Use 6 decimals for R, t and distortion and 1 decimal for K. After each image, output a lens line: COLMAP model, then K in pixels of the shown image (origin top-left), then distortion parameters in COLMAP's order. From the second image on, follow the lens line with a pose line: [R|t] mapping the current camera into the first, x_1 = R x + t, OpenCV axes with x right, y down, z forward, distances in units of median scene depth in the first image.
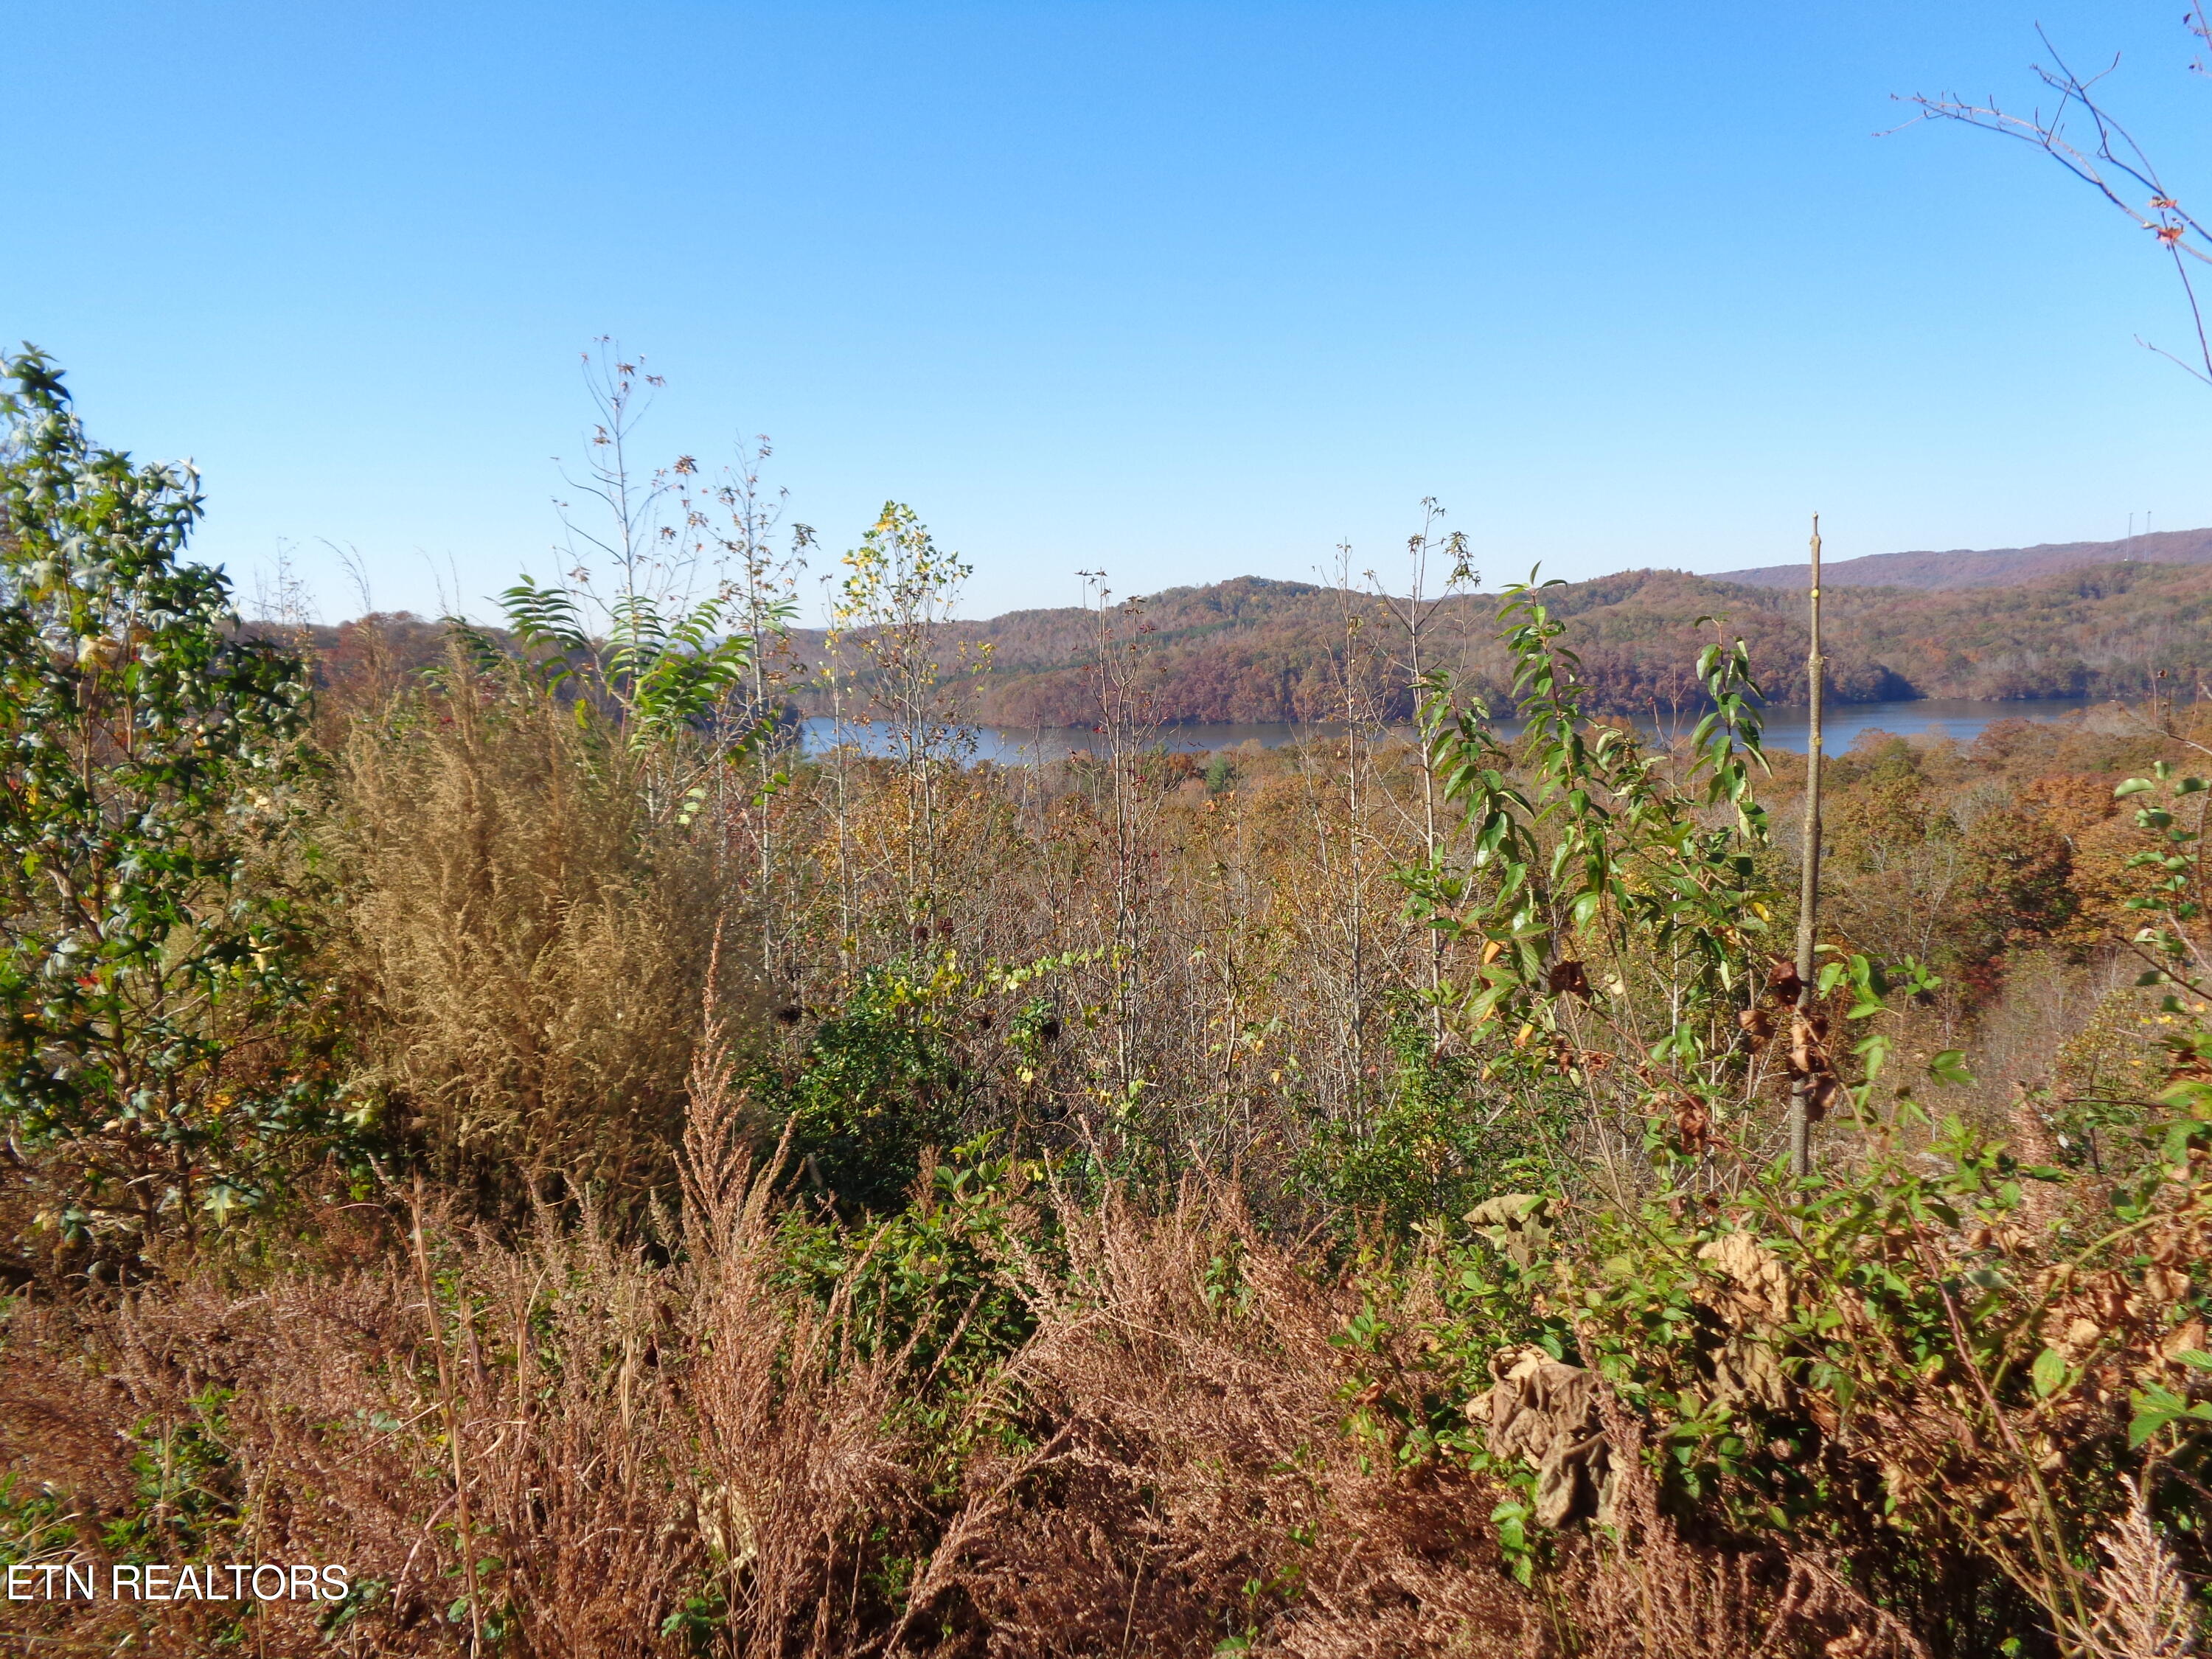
lens RADIAL K [[1693.9, 0, 1106.0], [0, 1693.9, 829.5], [0, 0, 1]] dist [-0.002388, 0.008056]
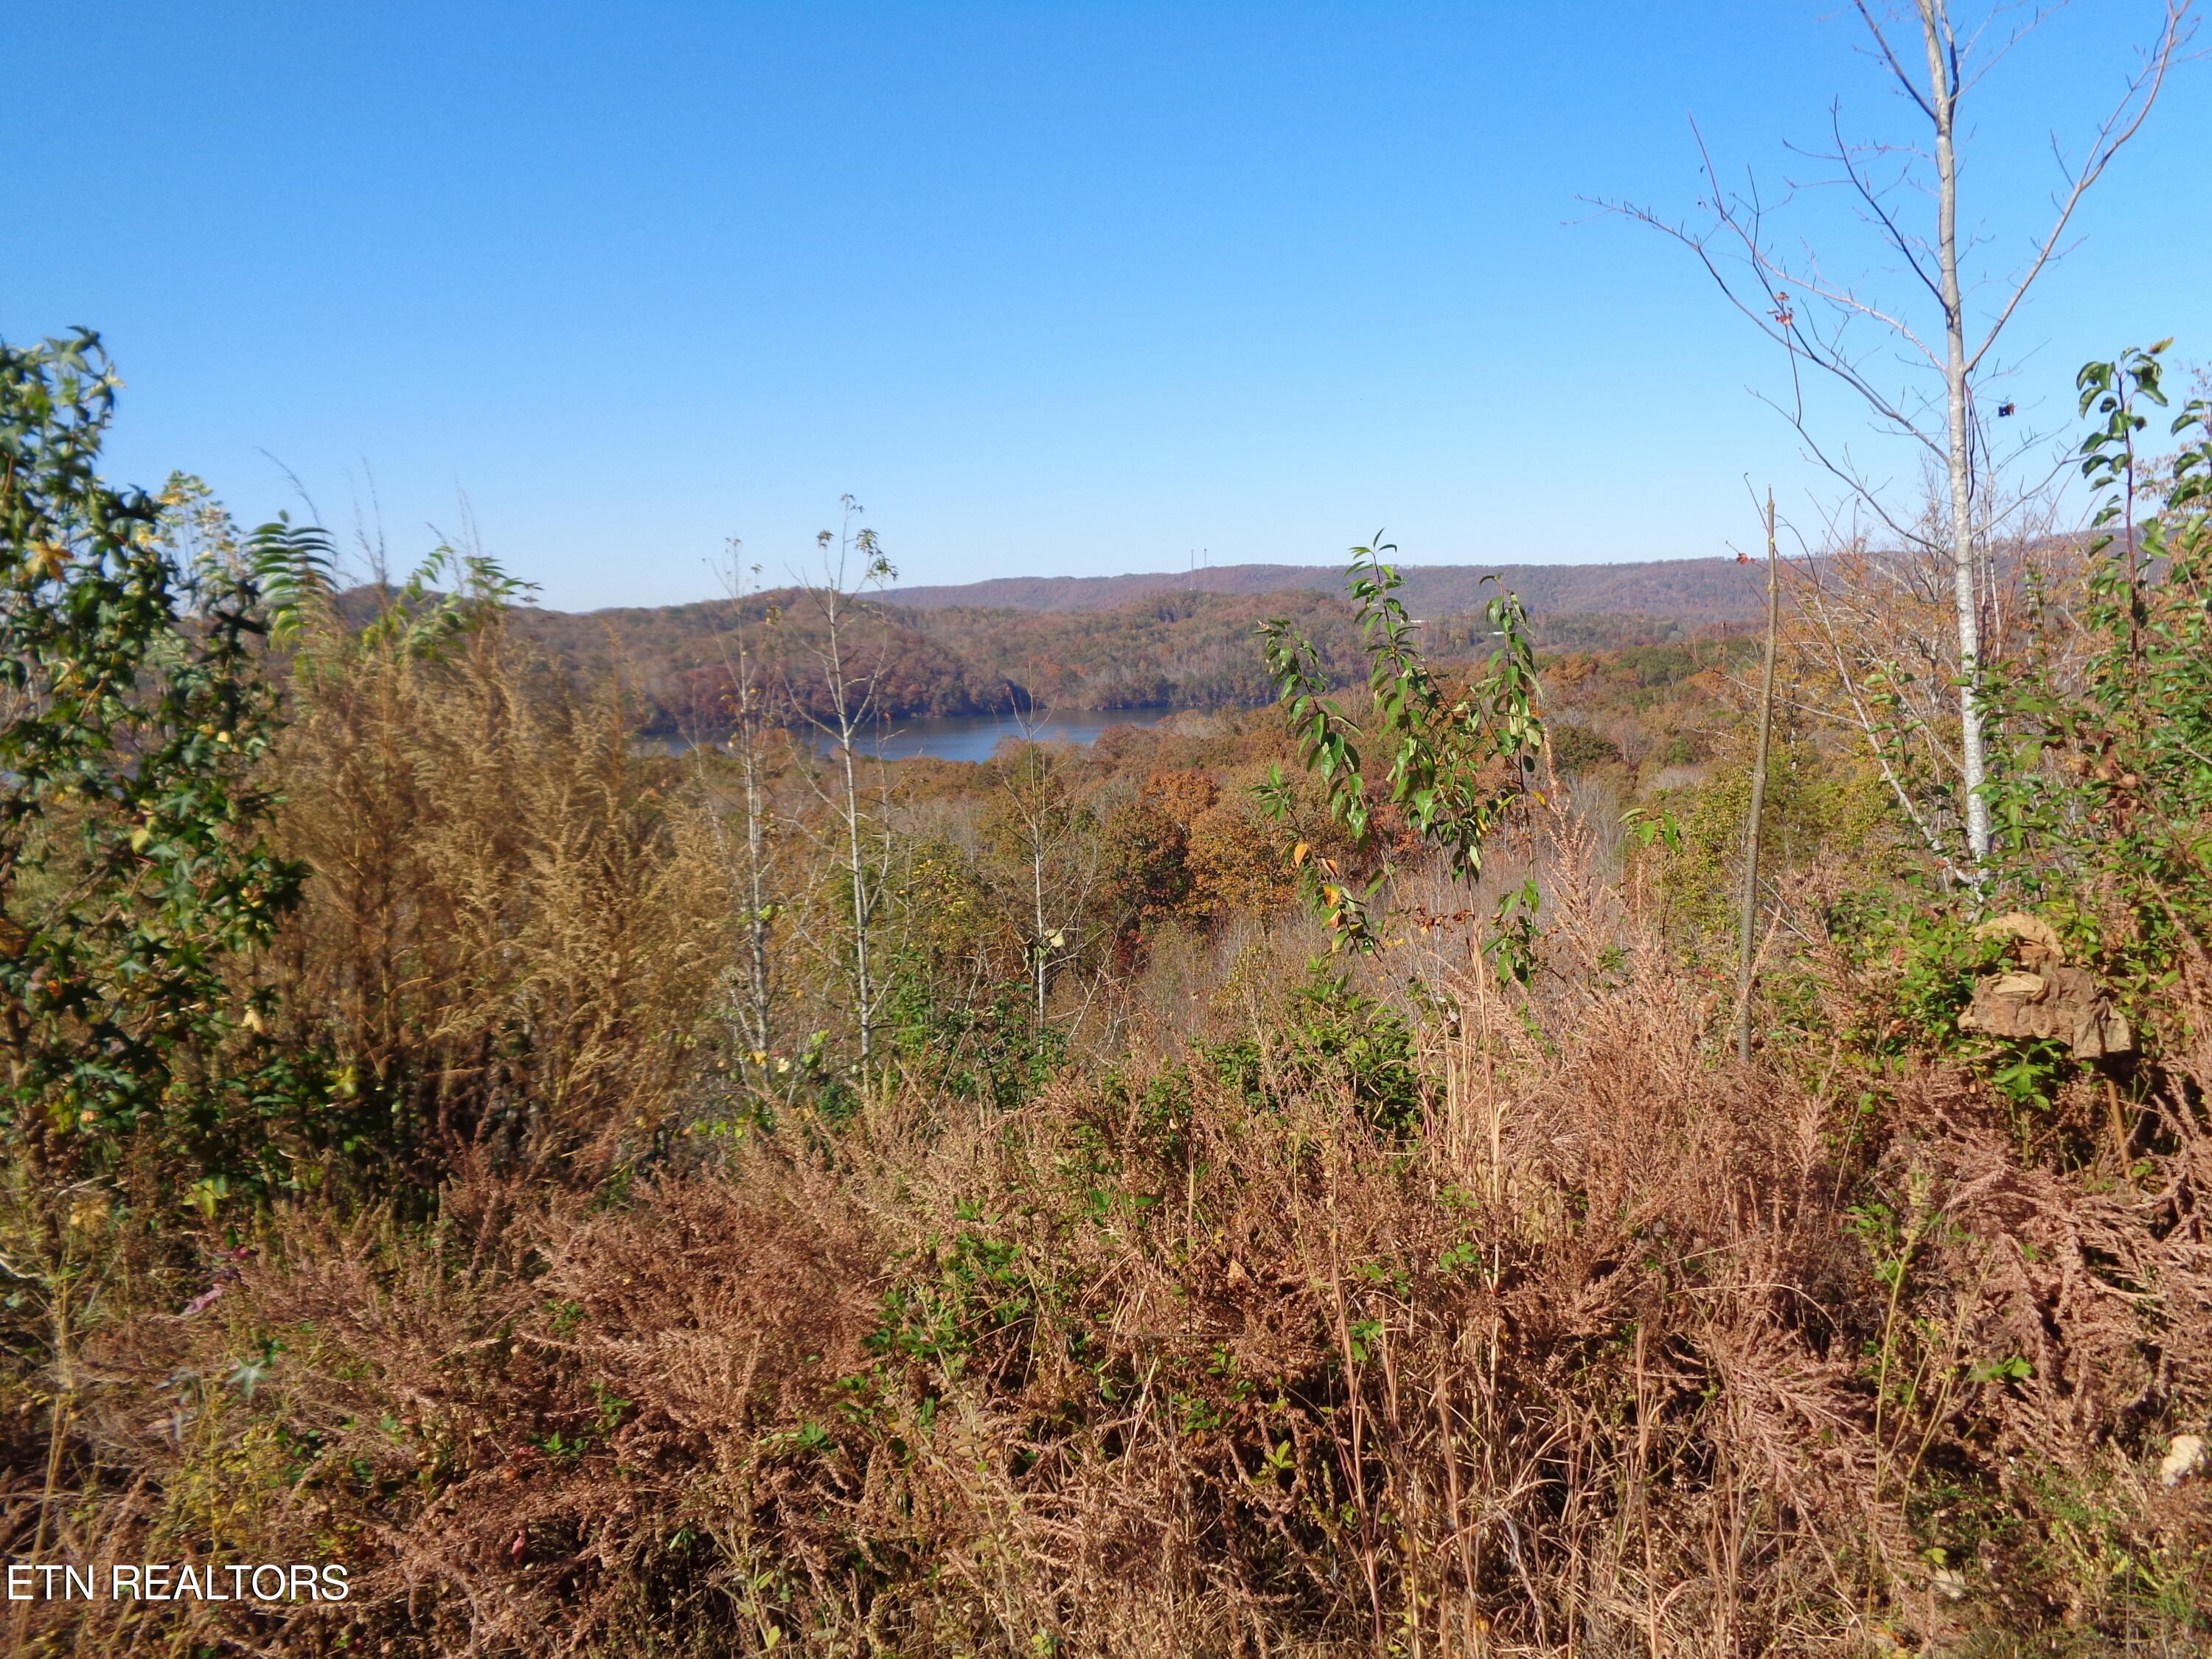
lens RADIAL K [[1692.7, 0, 1121.0], [0, 1692.7, 827.4], [0, 0, 1]] dist [0.007413, -0.006865]
pose [[0.875173, -0.043903, 0.481813, -0.065928], [0.049186, 0.998788, 0.001668, 0.006470], [-0.481303, 0.022239, 0.876272, -0.000497]]
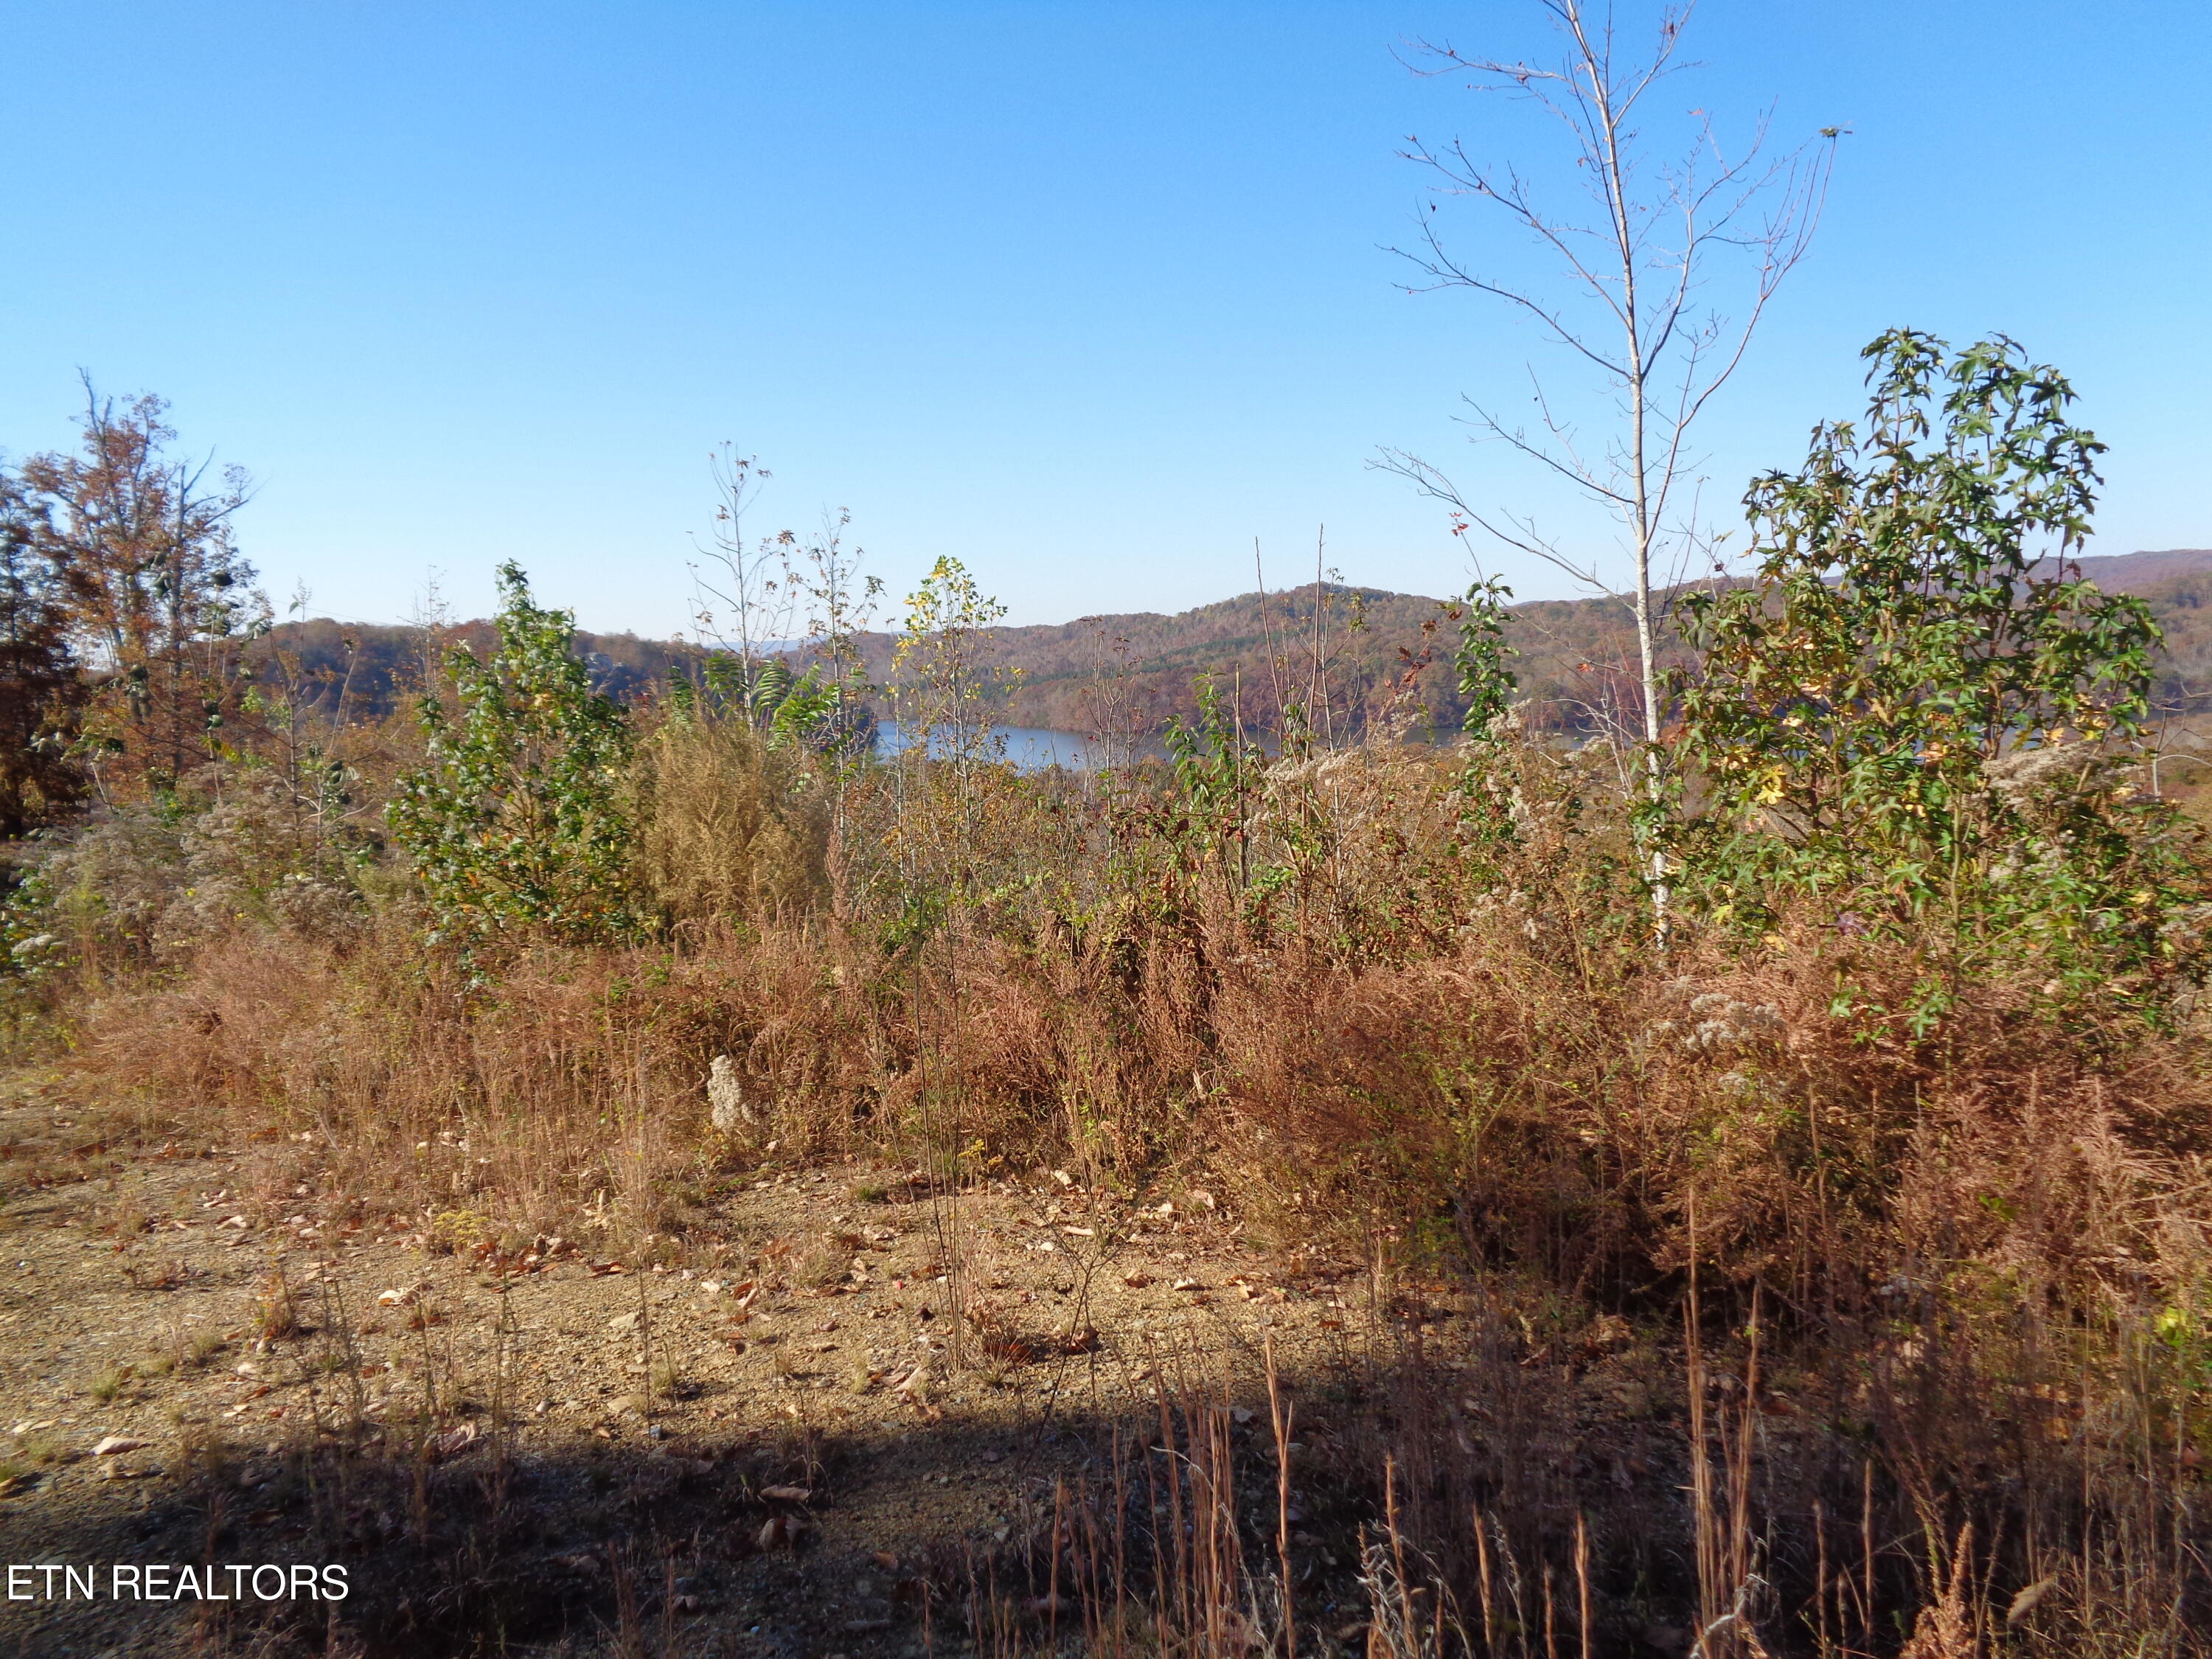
lens RADIAL K [[1741.5, 0, 1114.3], [0, 1741.5, 820.4], [0, 0, 1]] dist [-0.001261, 0.002656]
pose [[0.999091, 0.008670, -0.041744, 0.028588], [-0.009068, 0.999915, -0.009345, 0.007597], [0.041660, 0.009715, 0.999085, -0.147617]]
